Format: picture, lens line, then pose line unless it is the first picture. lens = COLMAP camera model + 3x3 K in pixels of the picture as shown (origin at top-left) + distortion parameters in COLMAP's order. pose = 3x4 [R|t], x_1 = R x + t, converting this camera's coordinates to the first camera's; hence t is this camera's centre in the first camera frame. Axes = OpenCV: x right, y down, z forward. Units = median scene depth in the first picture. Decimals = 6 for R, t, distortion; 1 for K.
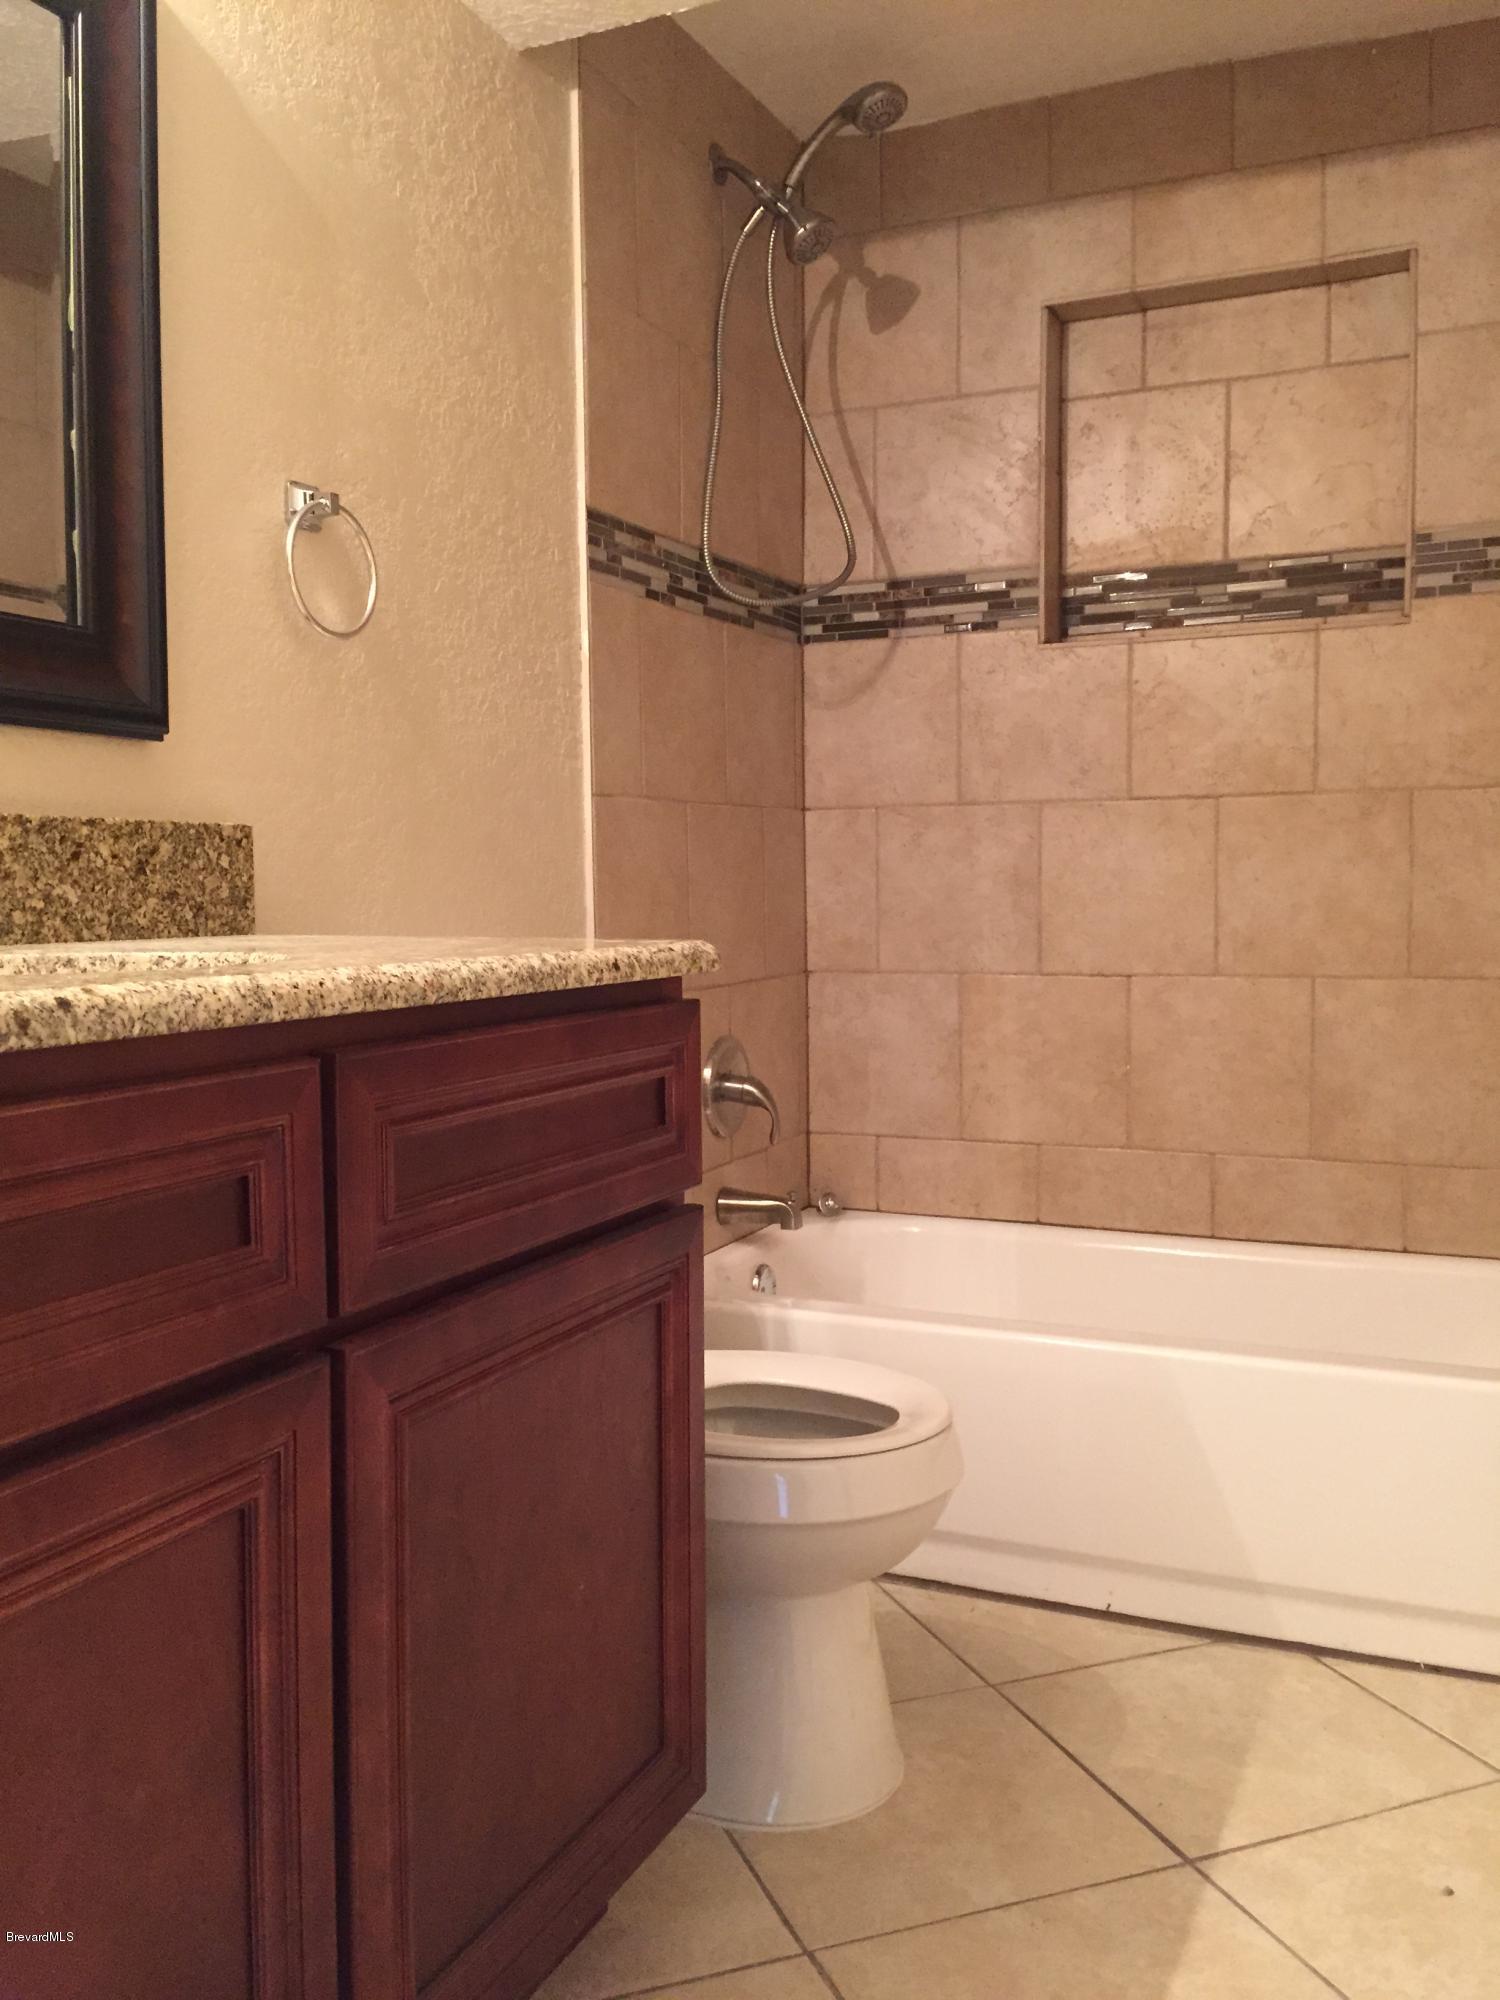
lens RADIAL K [[1743.5, 0, 750.0], [0, 1743.5, 1000.0], [0, 0, 1]] dist [0.096814, -0.159766]
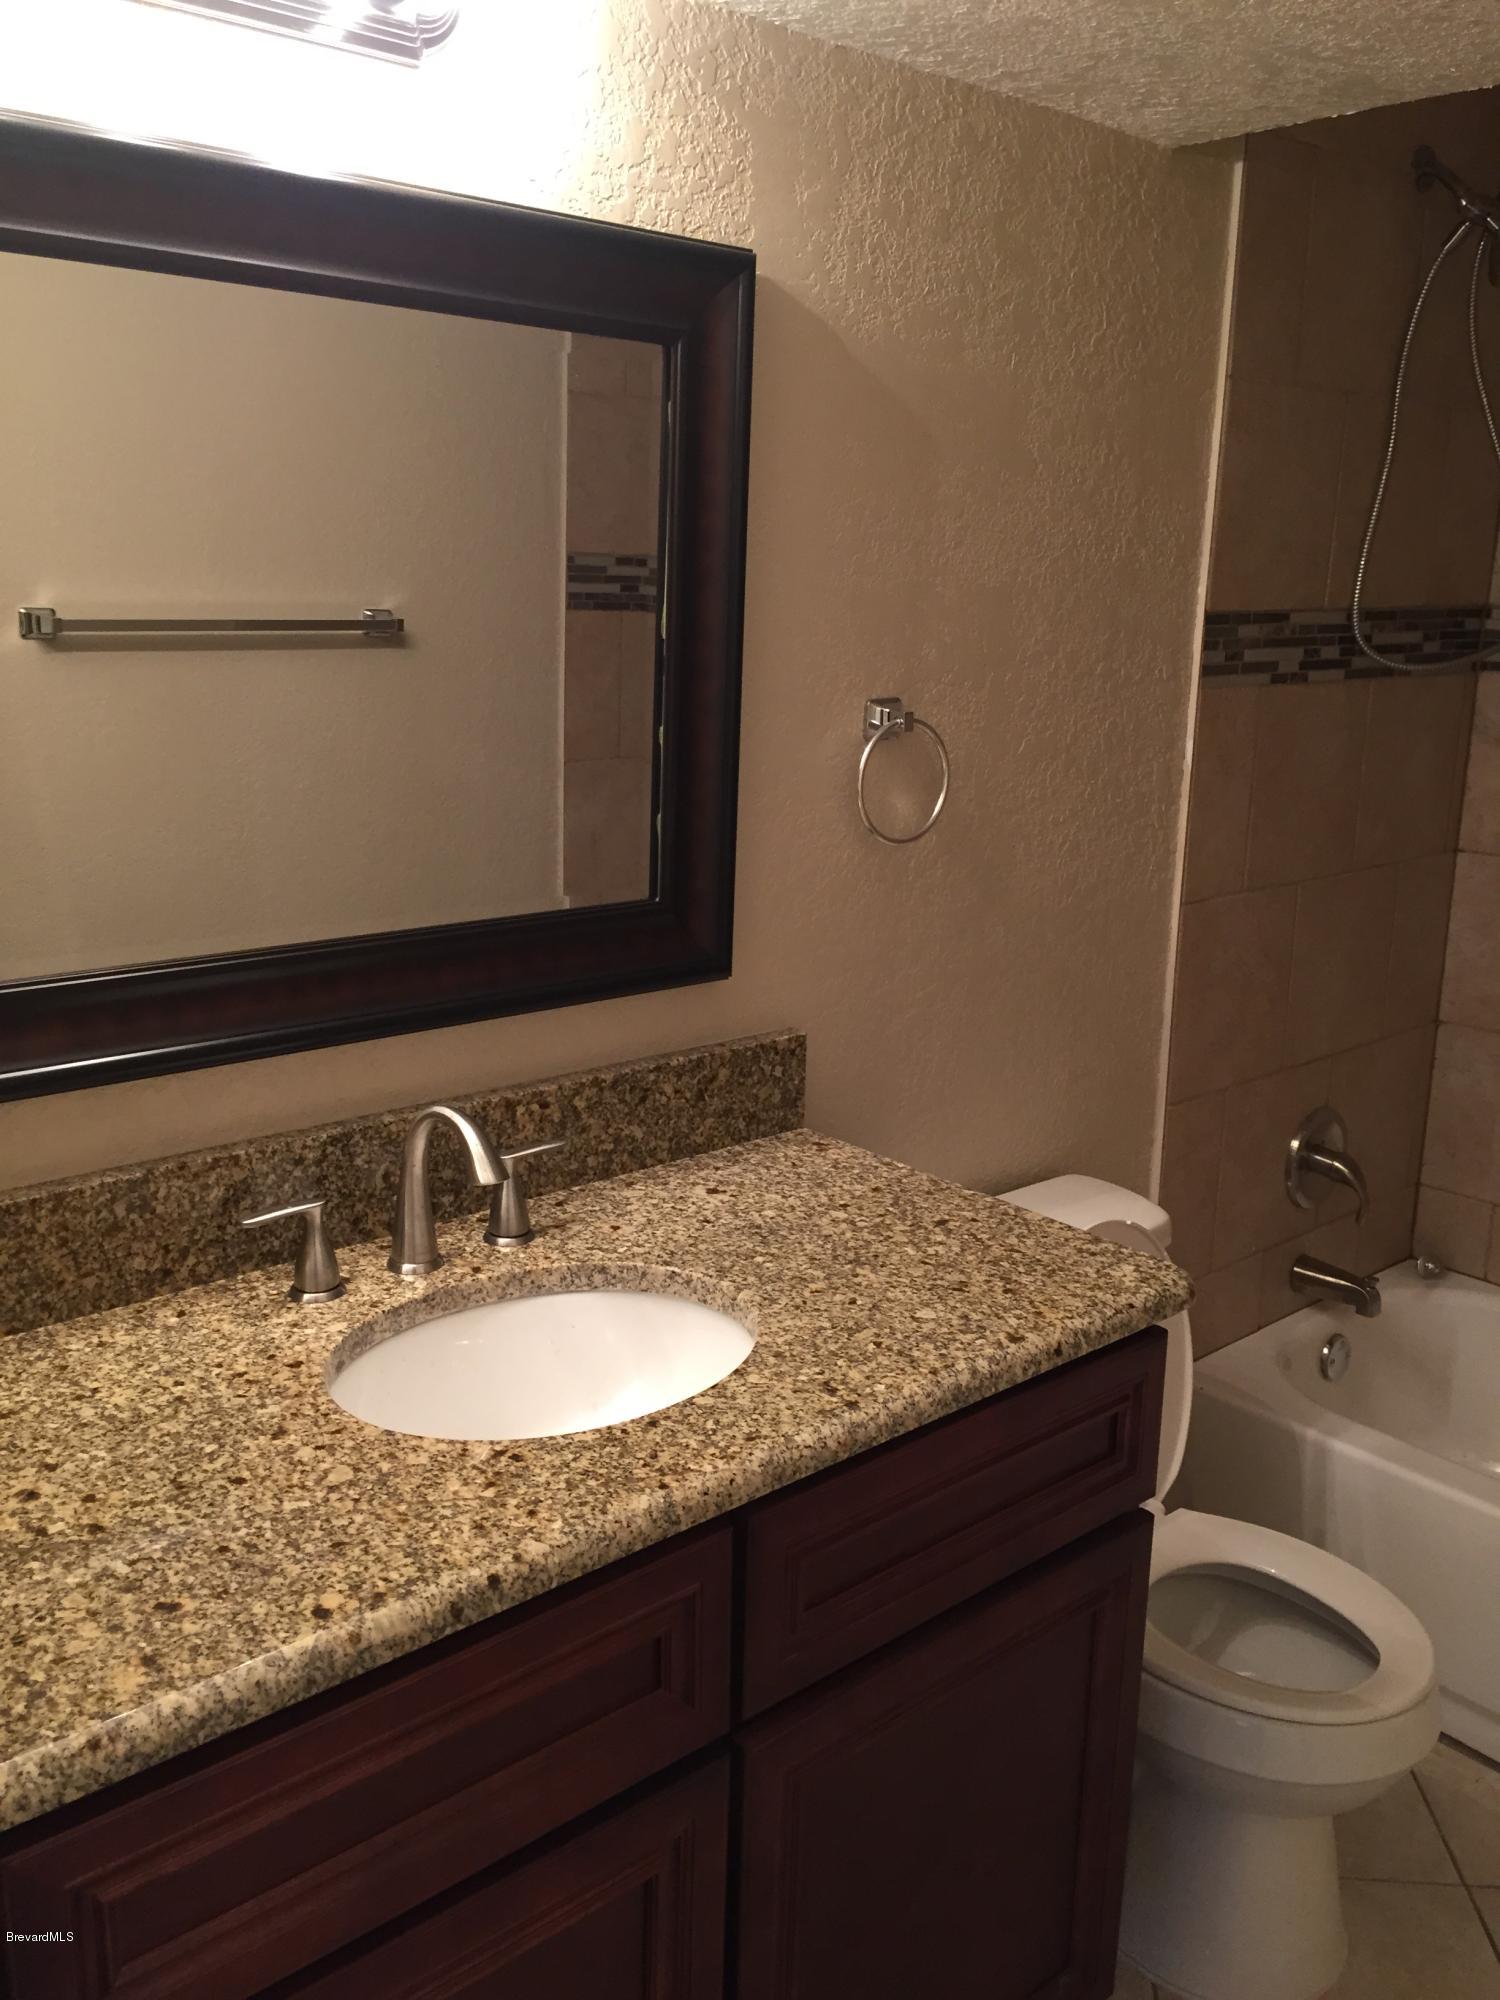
lens RADIAL K [[1743.5, 0, 750.0], [0, 1743.5, 1000.0], [0, 0, 1]] dist [0.096814, -0.159766]
pose [[0.913563, 0.125576, -0.386824, 0.106777], [-0.056622, 0.981146, 0.184790, -0.321971], [0.402735, -0.146915, 0.903449, -0.004557]]
